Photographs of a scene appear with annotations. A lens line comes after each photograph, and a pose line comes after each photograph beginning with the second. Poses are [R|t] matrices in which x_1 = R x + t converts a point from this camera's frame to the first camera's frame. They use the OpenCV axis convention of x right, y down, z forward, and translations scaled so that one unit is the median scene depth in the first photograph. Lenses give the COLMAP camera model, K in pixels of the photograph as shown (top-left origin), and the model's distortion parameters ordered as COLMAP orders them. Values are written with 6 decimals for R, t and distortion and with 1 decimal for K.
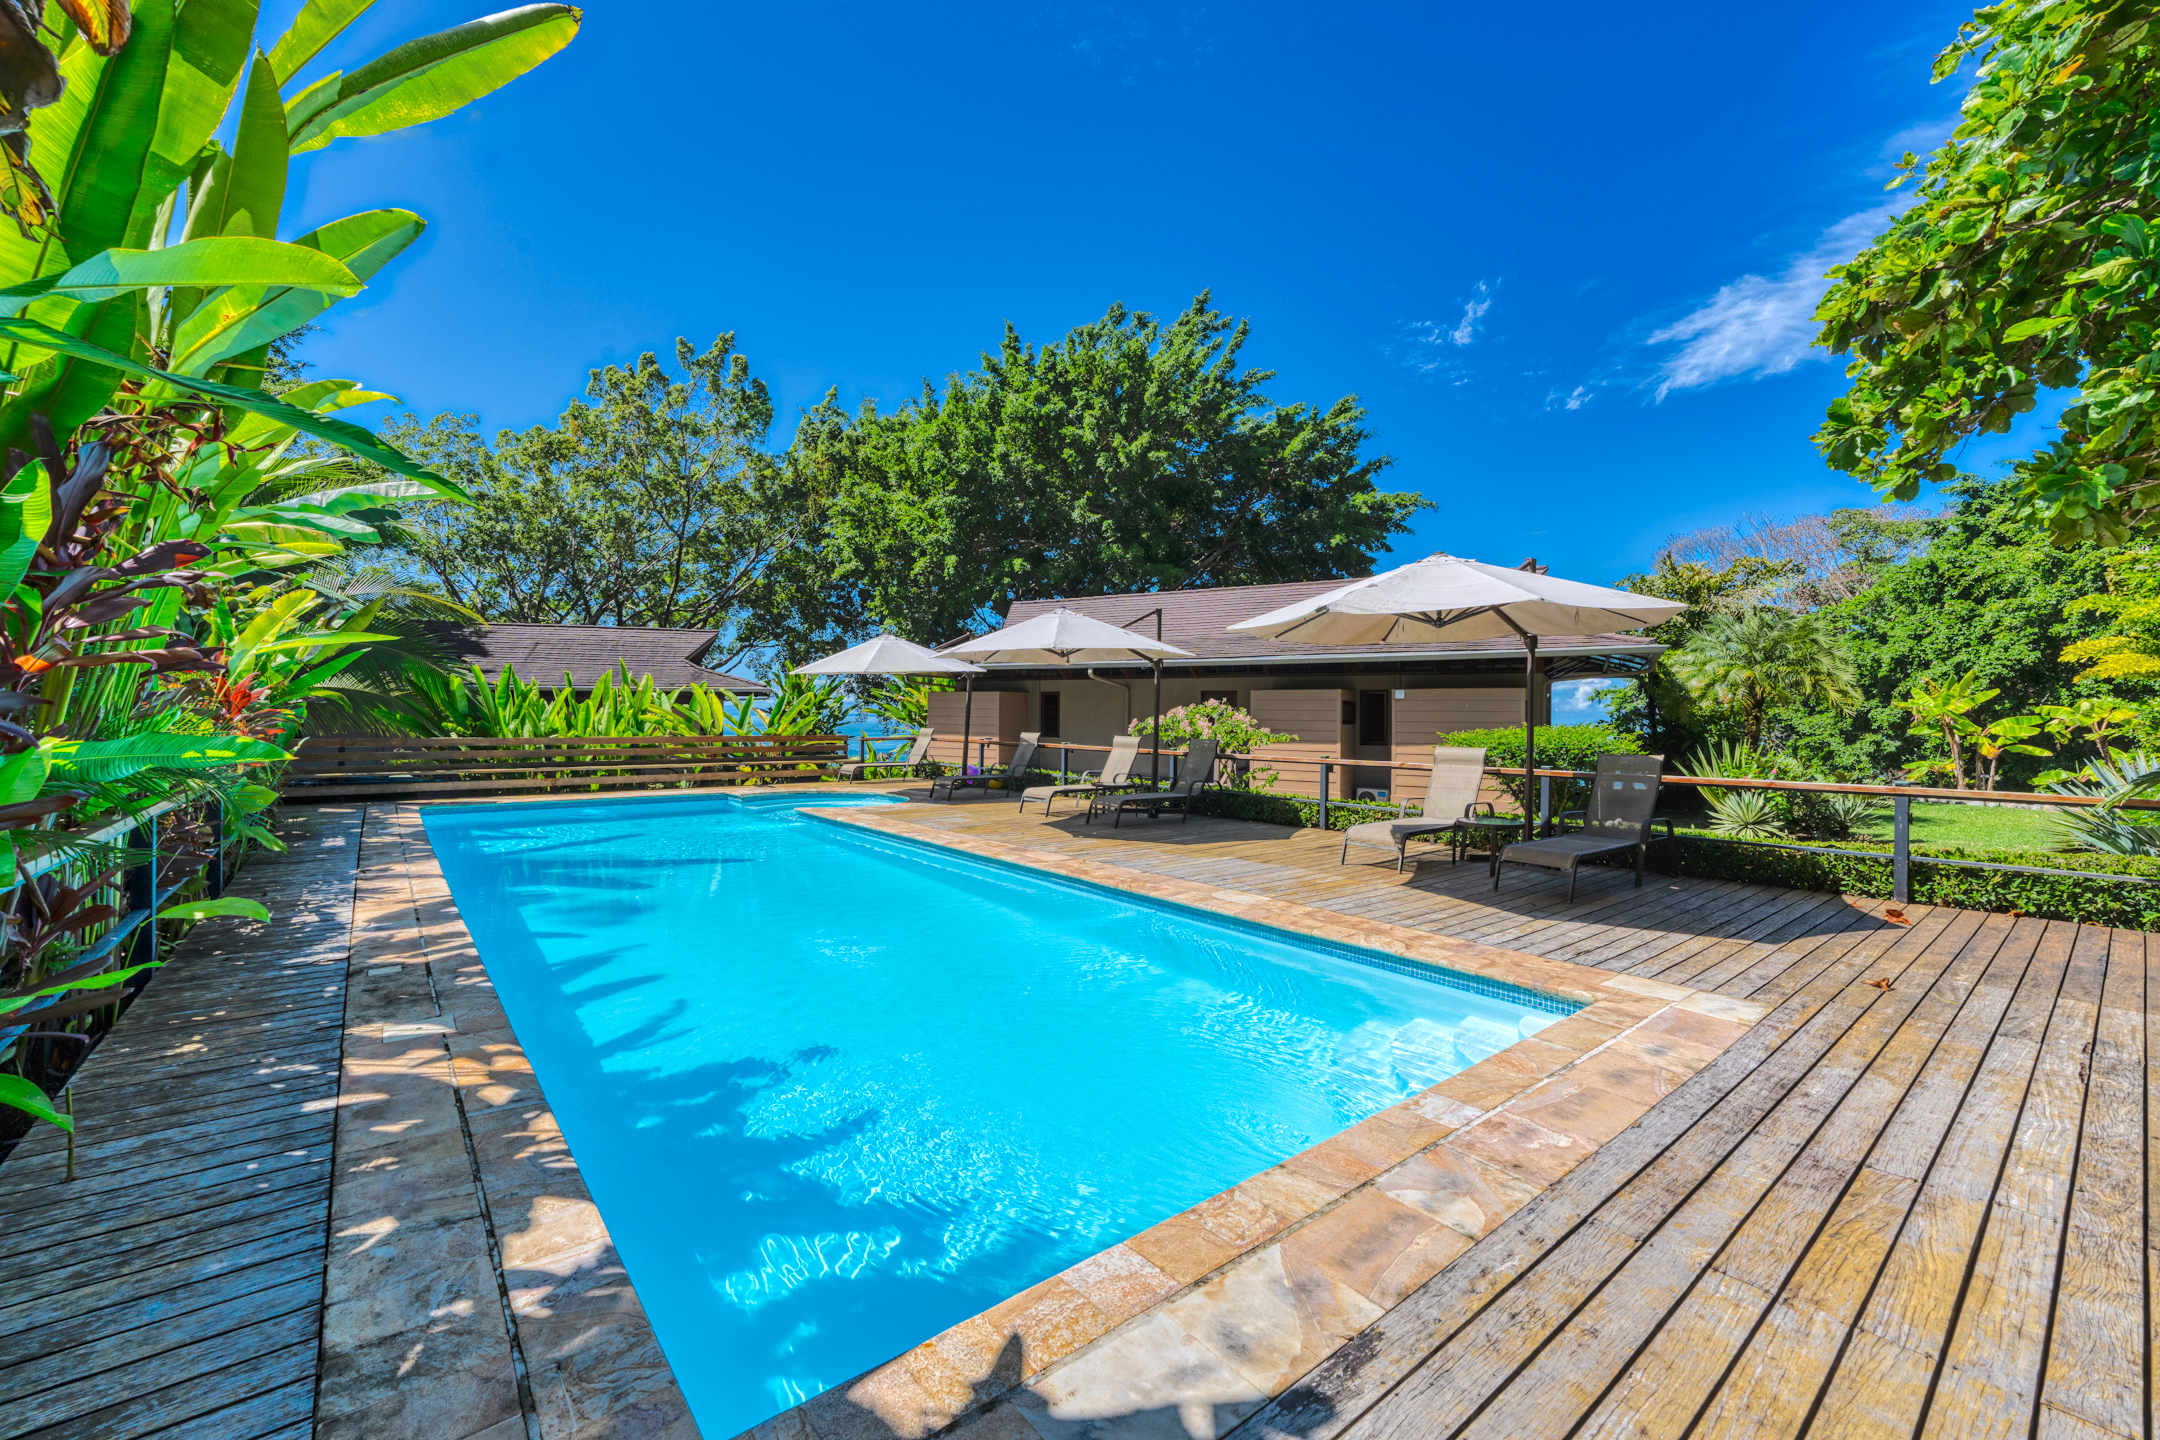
lens RADIAL K [[871.1, 0, 1068.2], [0, 871.1, 713.9], [0, 0, 1]] dist [0.000524, 0.000072]
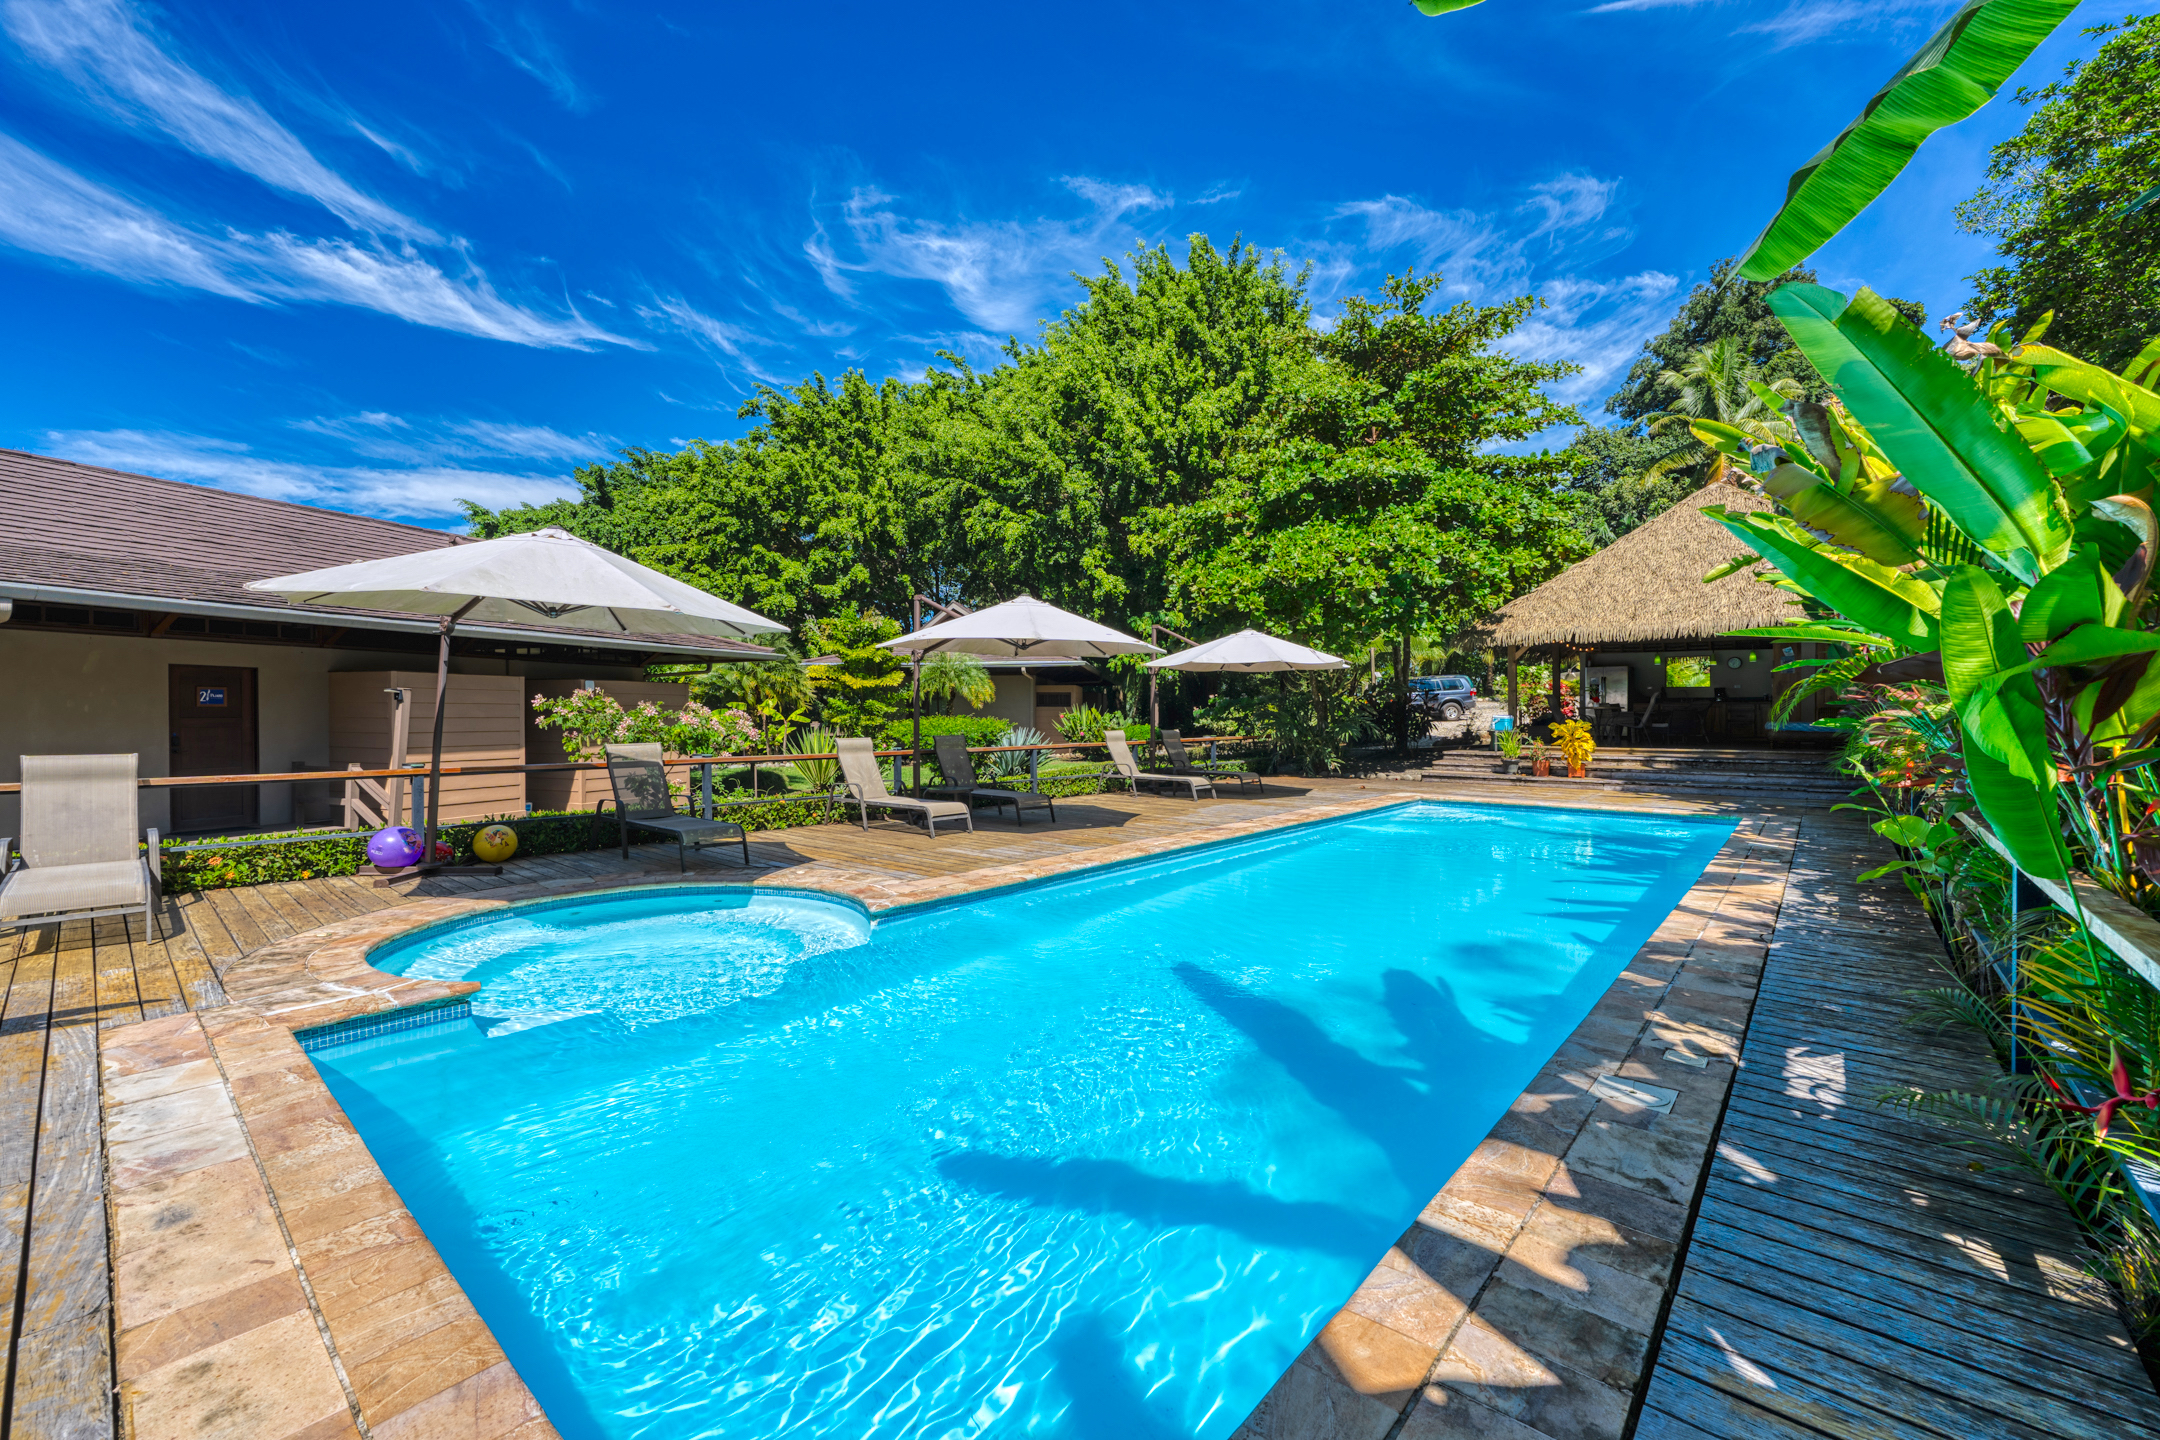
lens RADIAL K [[871.1, 0, 1064.3], [0, 871.1, 714.9], [0, 0, 1]] dist [0.000524, 0.000072]
pose [[-0.184161, -0.005403, 0.982881, -0.662728], [-0.009385, 0.999949, 0.003738, -0.001409], [-0.982851, -0.008536, -0.184202, 0.802189]]
